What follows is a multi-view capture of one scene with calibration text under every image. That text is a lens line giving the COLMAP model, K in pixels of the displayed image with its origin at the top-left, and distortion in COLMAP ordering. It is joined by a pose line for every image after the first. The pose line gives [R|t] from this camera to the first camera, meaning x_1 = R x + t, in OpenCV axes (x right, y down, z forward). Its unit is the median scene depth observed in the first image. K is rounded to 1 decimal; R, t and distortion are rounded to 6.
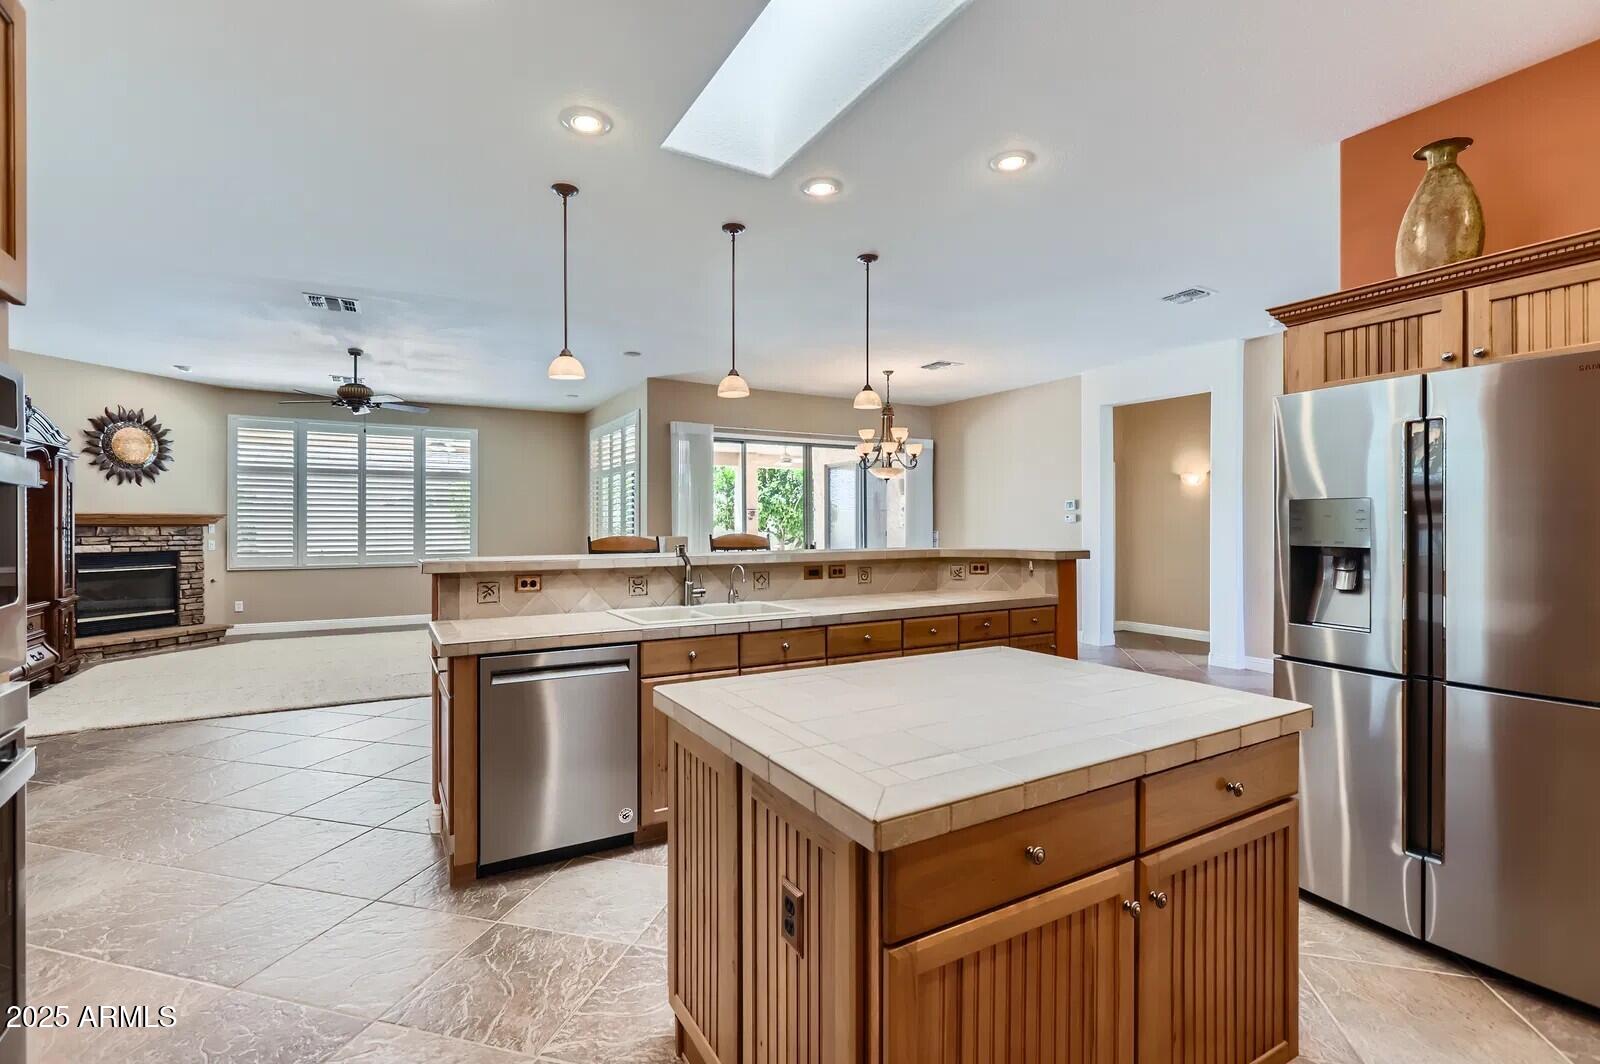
lens RADIAL K [[716.0, 0, 790.8], [0, 716.0, 527.1], [0, 0, 1]] dist [-0.002768, -0.000053]
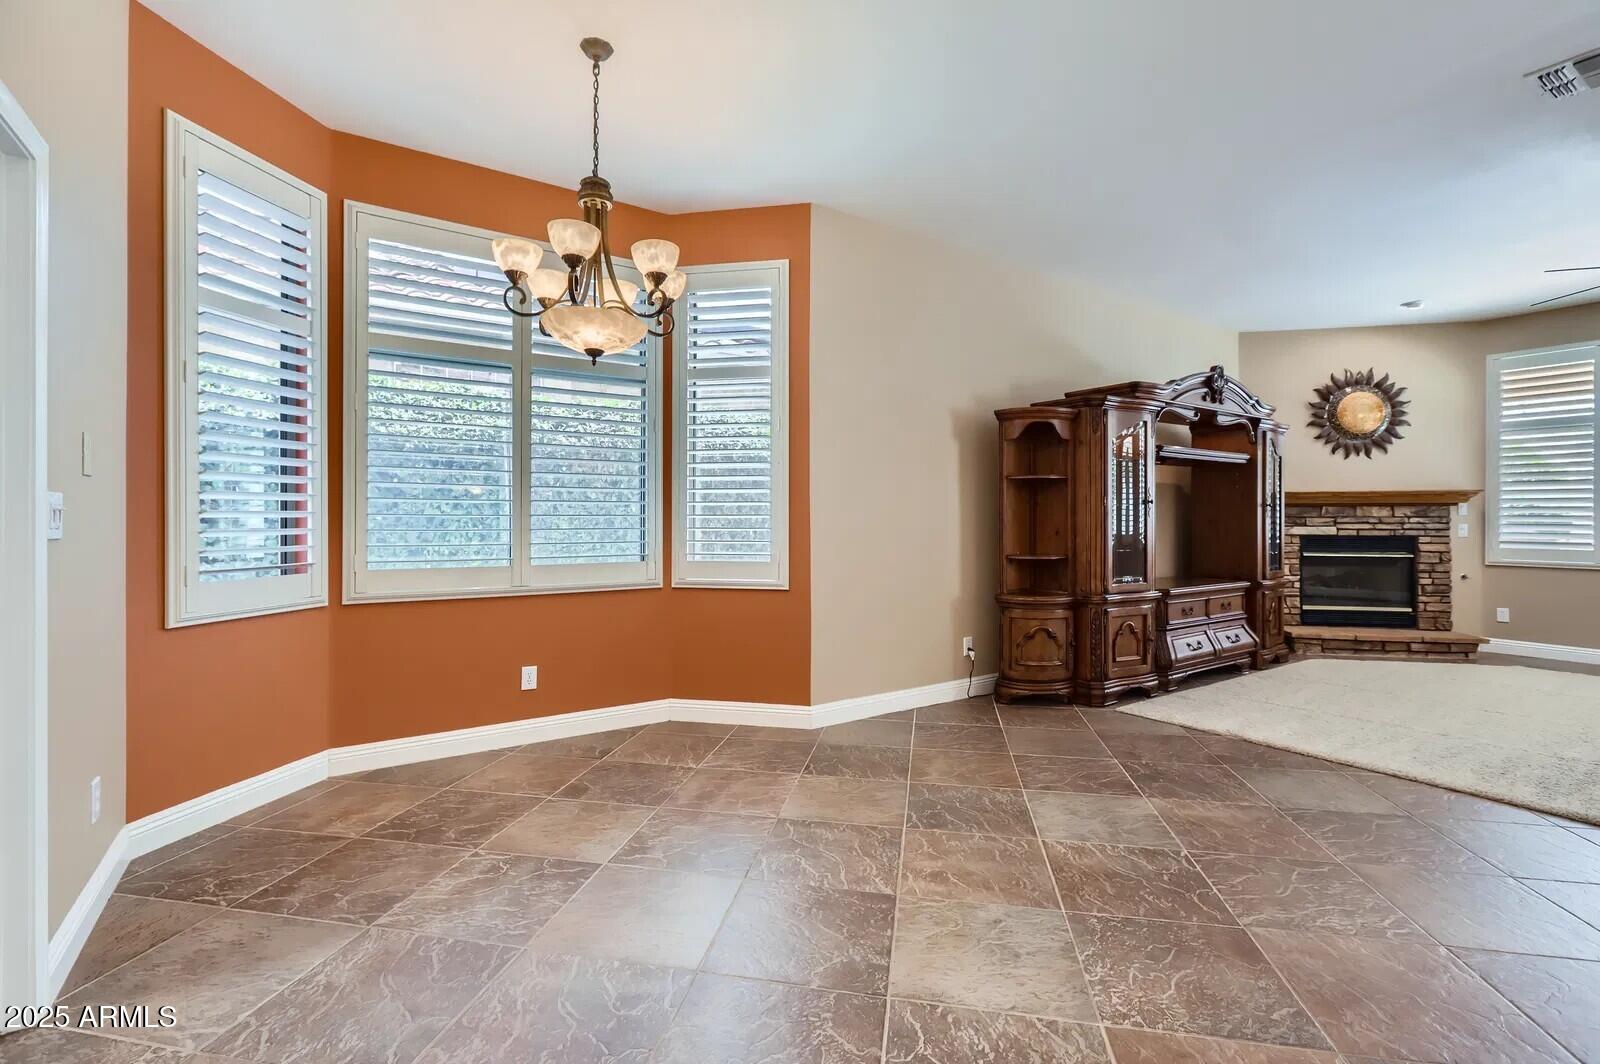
lens RADIAL K [[718.4, 0, 789.0], [0, 718.4, 519.8], [0, 0, 1]] dist [-0.005151, 0.000776]
pose [[0.066048, -0.001264, -0.997816, -0.100927], [-0.002702, 0.999995, -0.001445, 0.018635], [0.997813, 0.002791, 0.066044, 0.249715]]
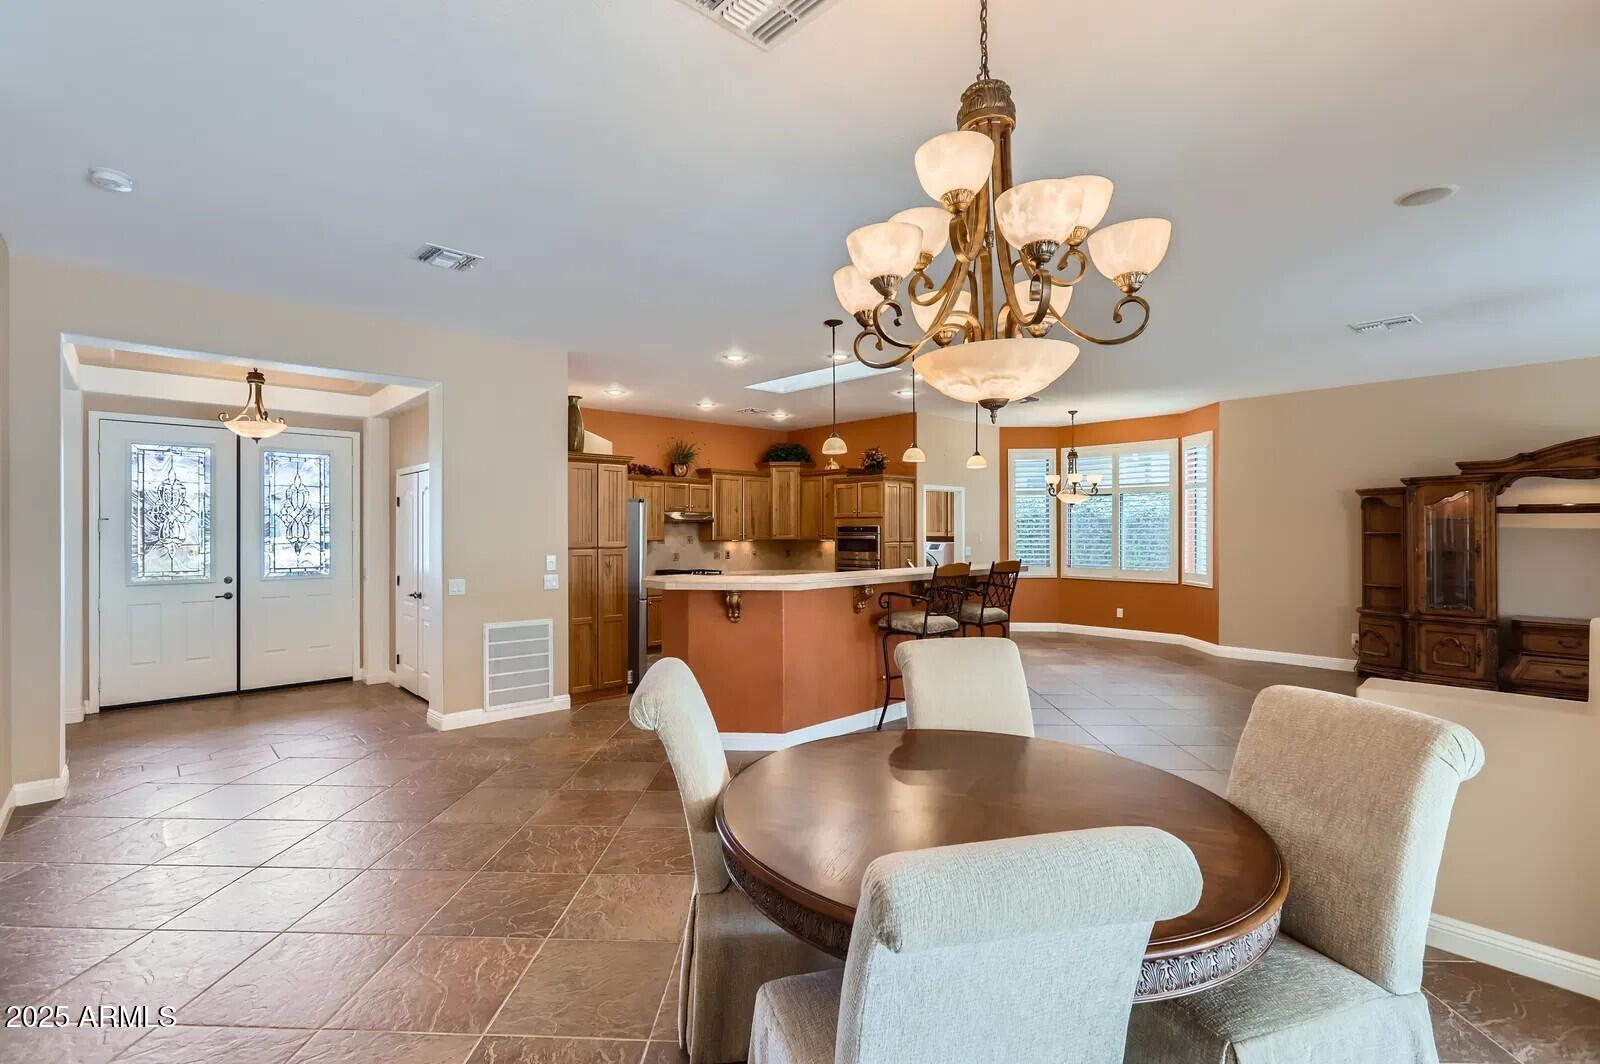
lens RADIAL K [[718.4, 0, 789.0], [0, 718.4, 519.8], [0, 0, 1]] dist [-0.005151, 0.000776]
pose [[-0.975012, 0.000177, -0.222154, 0.252243], [0.002190, 0.999959, -0.008816, -0.028584], [0.222143, -0.009082, -0.974972, 1.216631]]
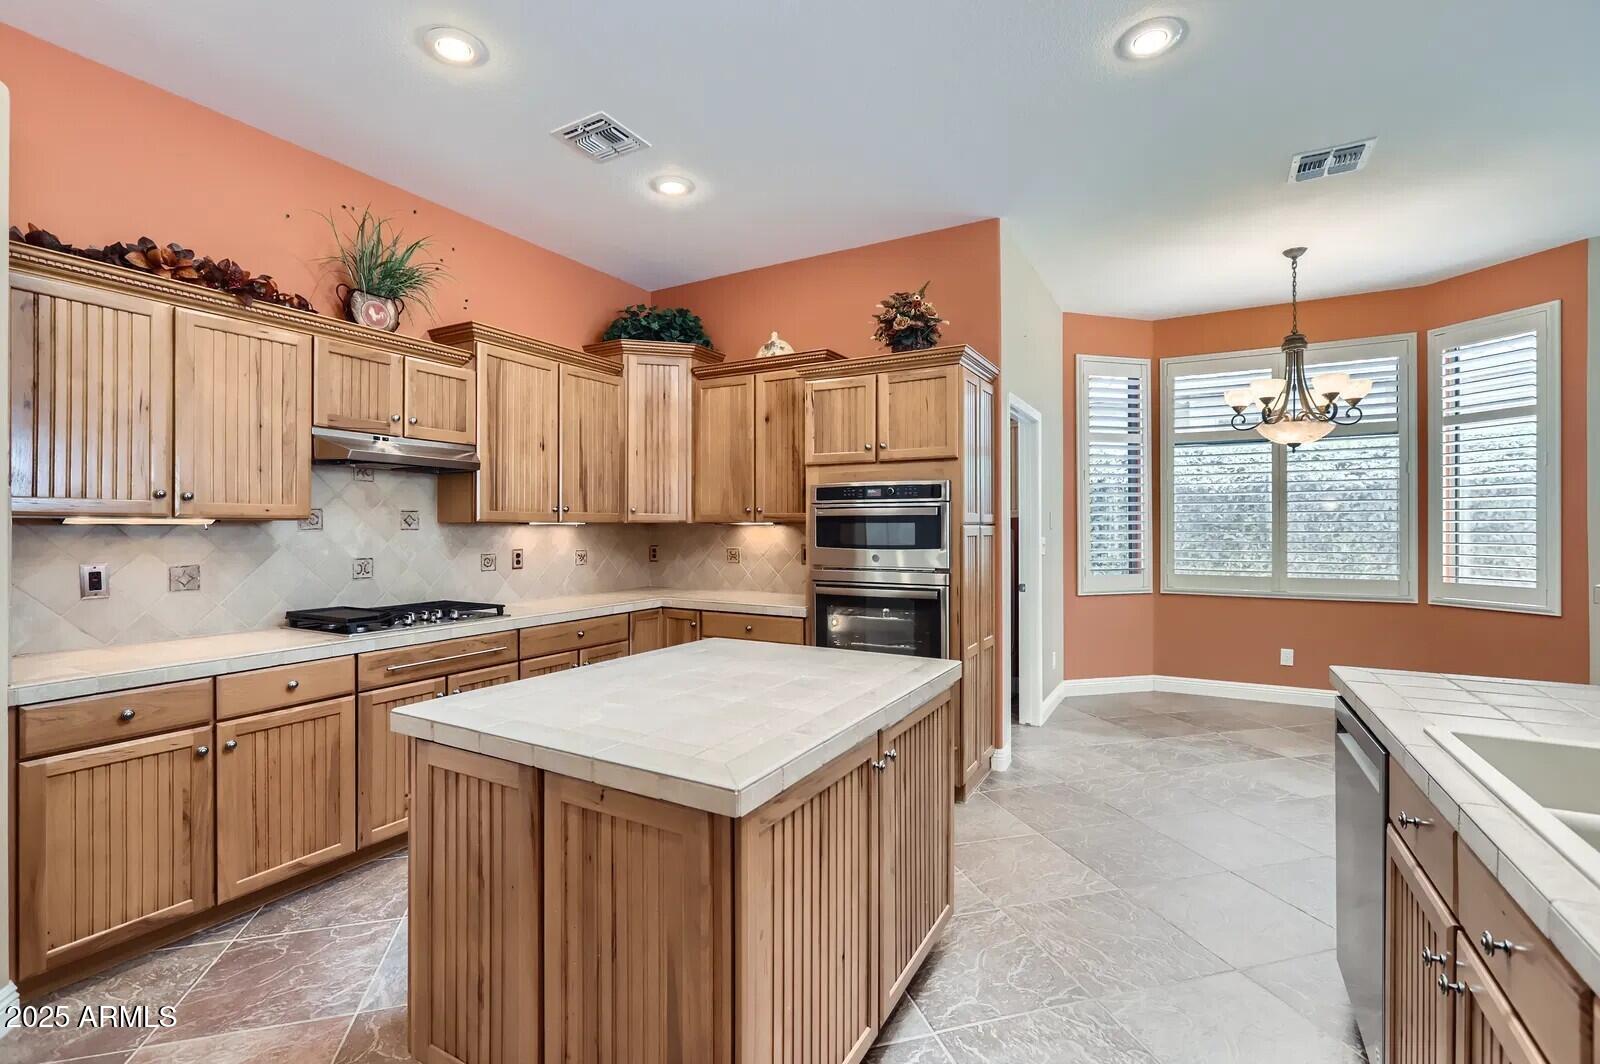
lens RADIAL K [[718.4, 0, 789.0], [0, 718.4, 519.8], [0, 0, 1]] dist [-0.005151, 0.000776]
pose [[-0.865282, -0.003039, -0.501276, 0.161228], [0.000570, 0.999975, -0.007045, -0.001571], [0.501285, -0.006382, -0.865259, 0.462351]]
